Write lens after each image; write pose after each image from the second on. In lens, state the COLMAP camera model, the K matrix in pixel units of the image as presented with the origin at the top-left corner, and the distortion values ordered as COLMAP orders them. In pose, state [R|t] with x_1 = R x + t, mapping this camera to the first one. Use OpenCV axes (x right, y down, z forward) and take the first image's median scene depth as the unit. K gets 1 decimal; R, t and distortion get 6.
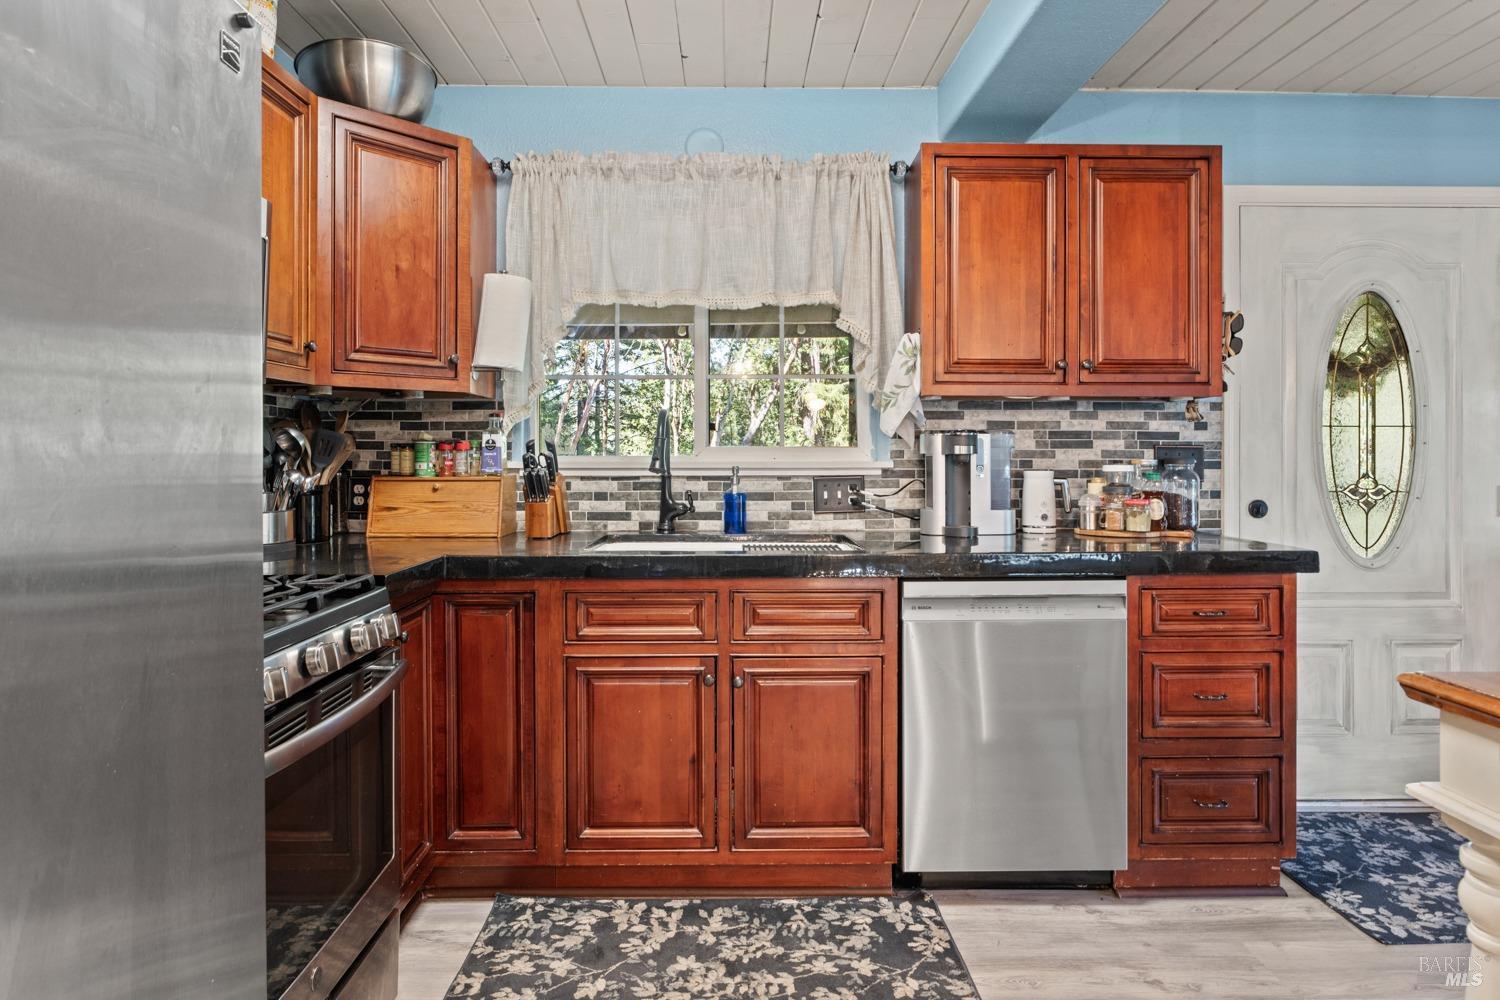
lens RADIAL K [[836.3, 0, 751.1], [0, 836.3, 458.5], [0, 0, 1]] dist [-0.002591, 0.000252]
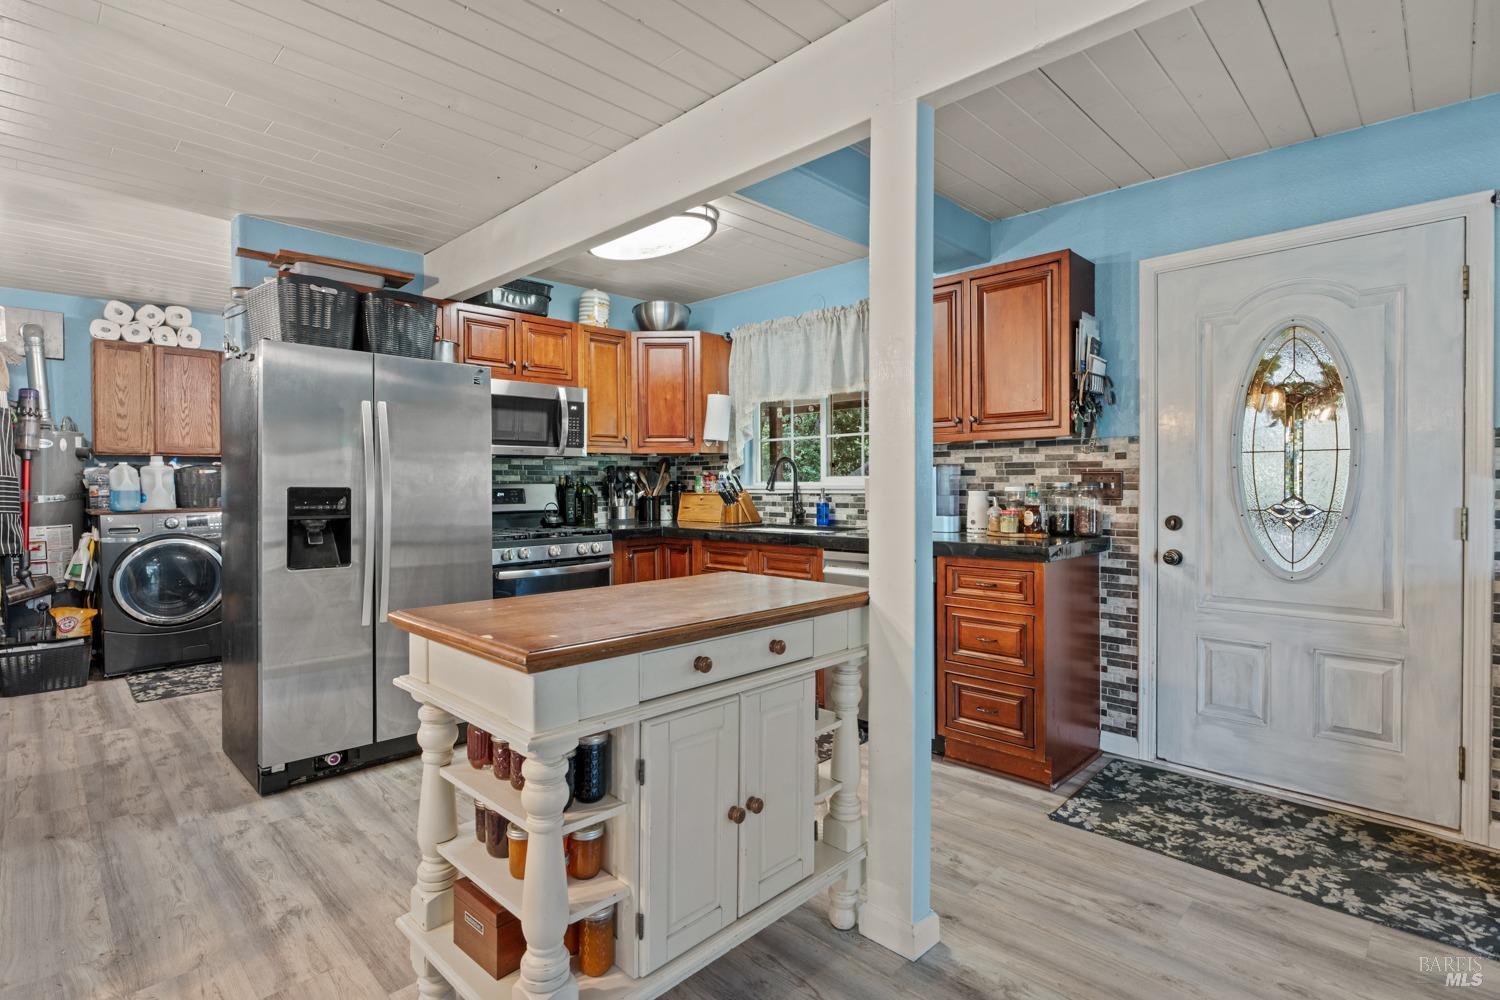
lens RADIAL K [[722.2, 0, 745.2], [0, 722.2, 495.6], [0, 0, 1]] dist [0.002835, -0.001161]
pose [[0.705374, 0.007185, -0.708799, 0.914751], [0.006080, 0.999851, 0.016186, 0.000118], [0.708809, -0.015727, 0.705225, -0.176433]]
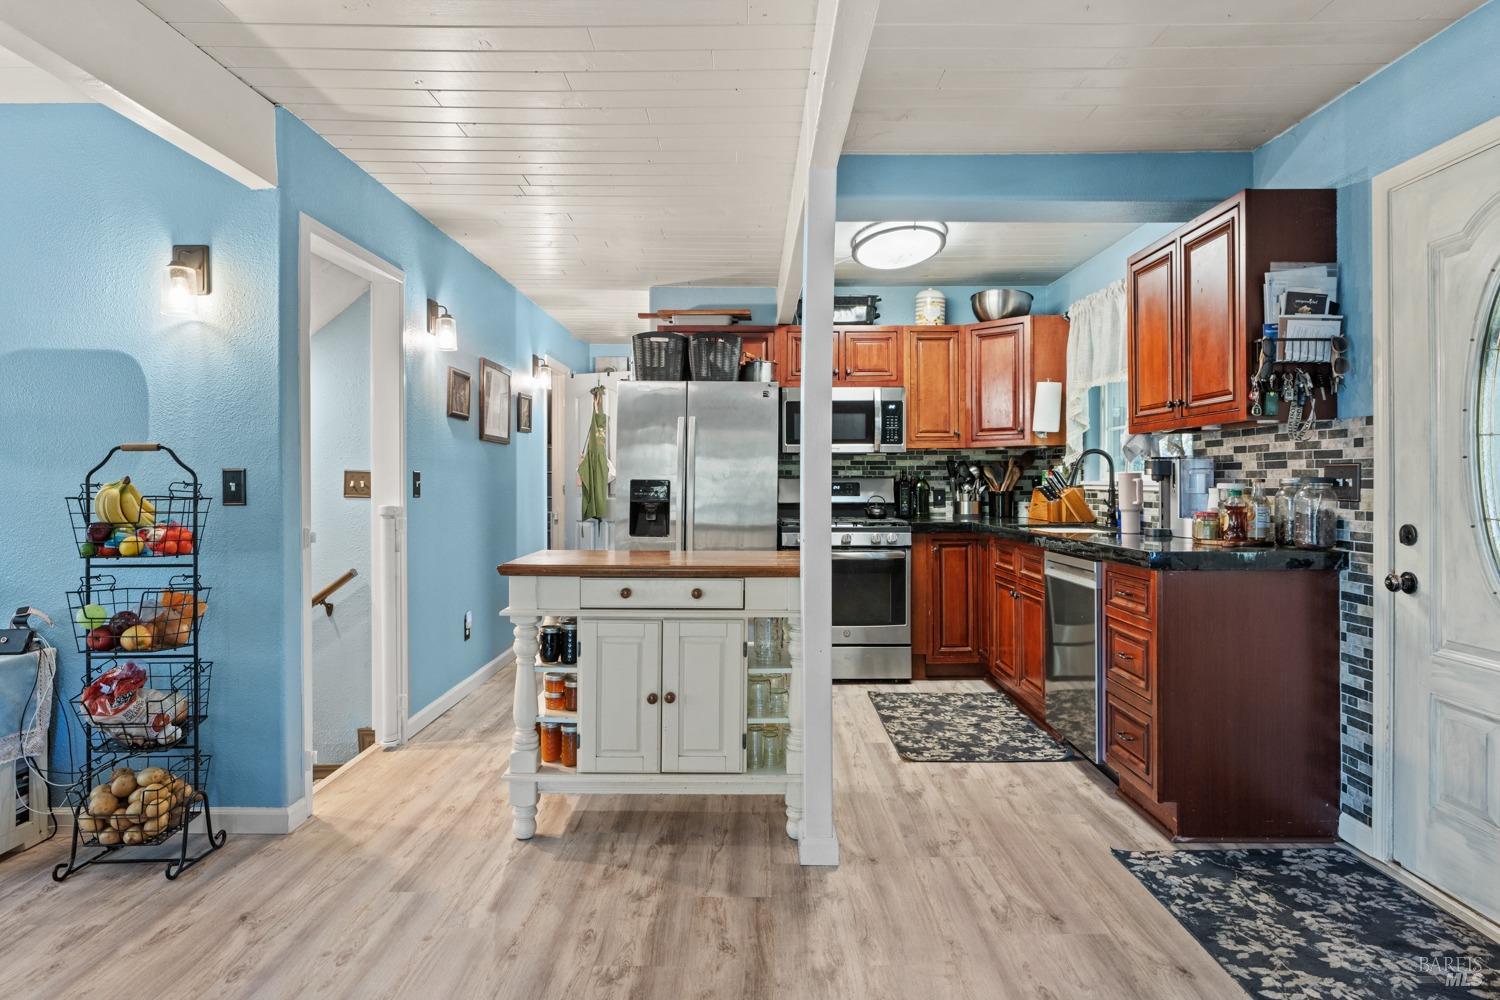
lens RADIAL K [[876.1, 0, 757.3], [0, 876.1, 483.1], [0, 0, 1]] dist [-0.001683, 0.001276]
pose [[0.001082, 0.001466, -0.999998, 1.522771], [-0.000690, 0.999999, 0.001465, 0.005632], [0.999999, 0.000689, 0.001083, 0.324554]]
